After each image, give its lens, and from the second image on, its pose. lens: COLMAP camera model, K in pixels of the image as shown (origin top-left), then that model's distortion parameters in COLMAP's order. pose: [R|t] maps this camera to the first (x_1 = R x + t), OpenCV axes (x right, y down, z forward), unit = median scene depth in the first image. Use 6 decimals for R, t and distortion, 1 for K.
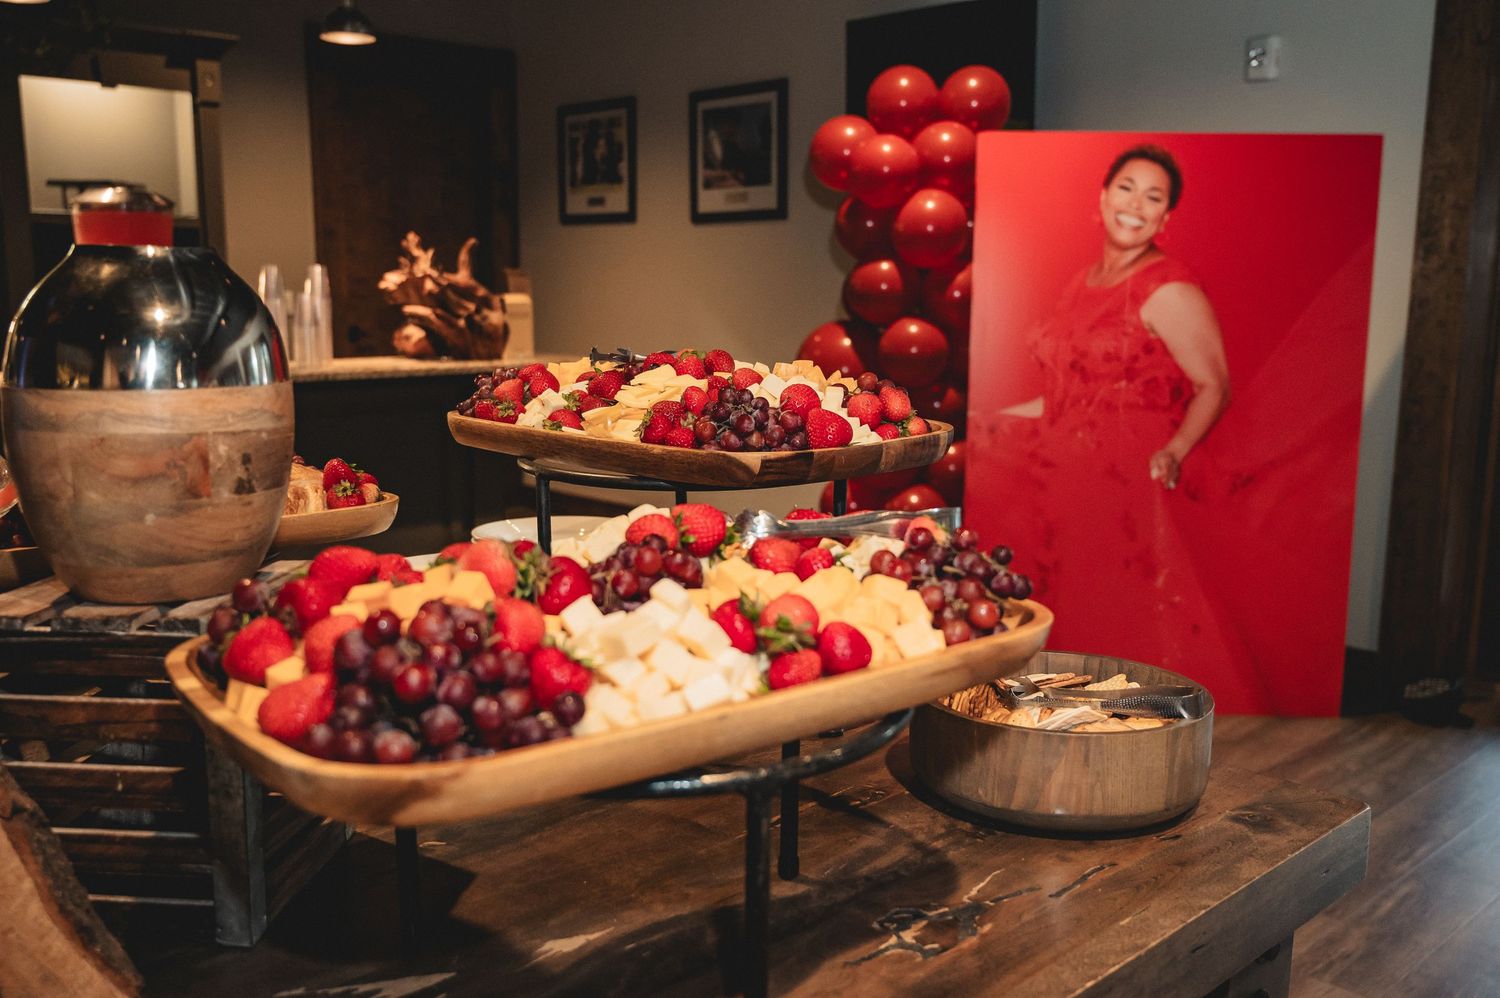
lens RADIAL K [[1356.7, 0, 749.0], [0, 1356.7, 496.3], [0, 0, 1]] dist [-0.006365, 0.005213]
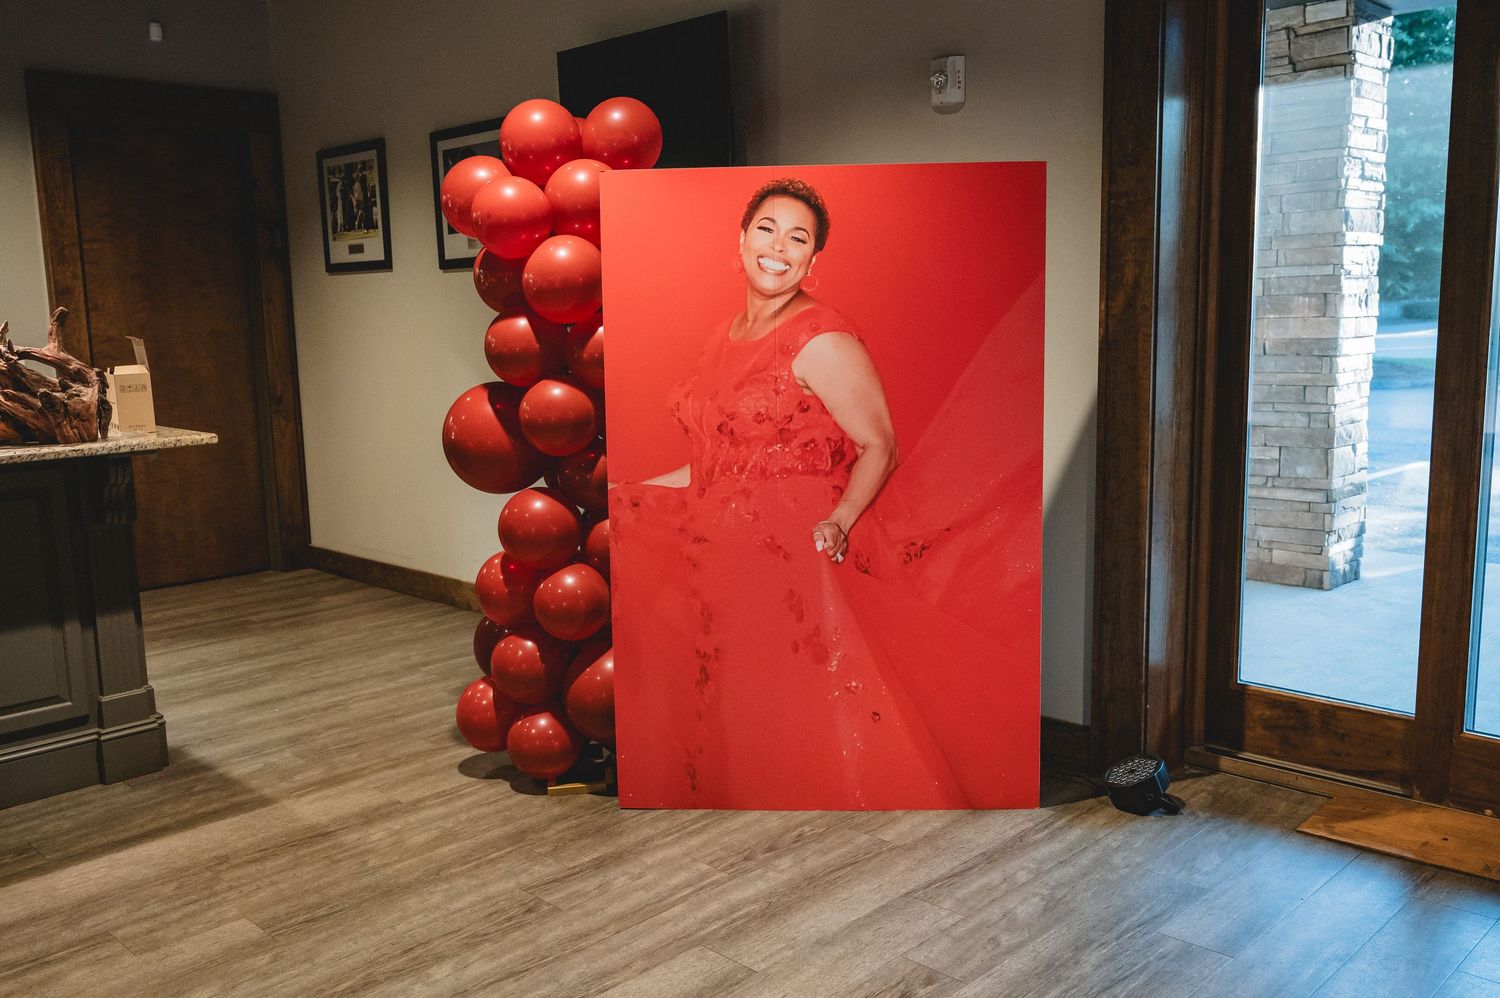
lens RADIAL K [[1323.1, 0, 751.1], [0, 1323.1, 503.8], [0, 0, 1]] dist [-0.011464, 0.003850]
pose [[0.998616, -0.036838, 0.037540, 0.222922], [0.037230, 0.999259, -0.009814, -0.037546], [-0.037150, 0.011198, 0.999247, 0.130055]]
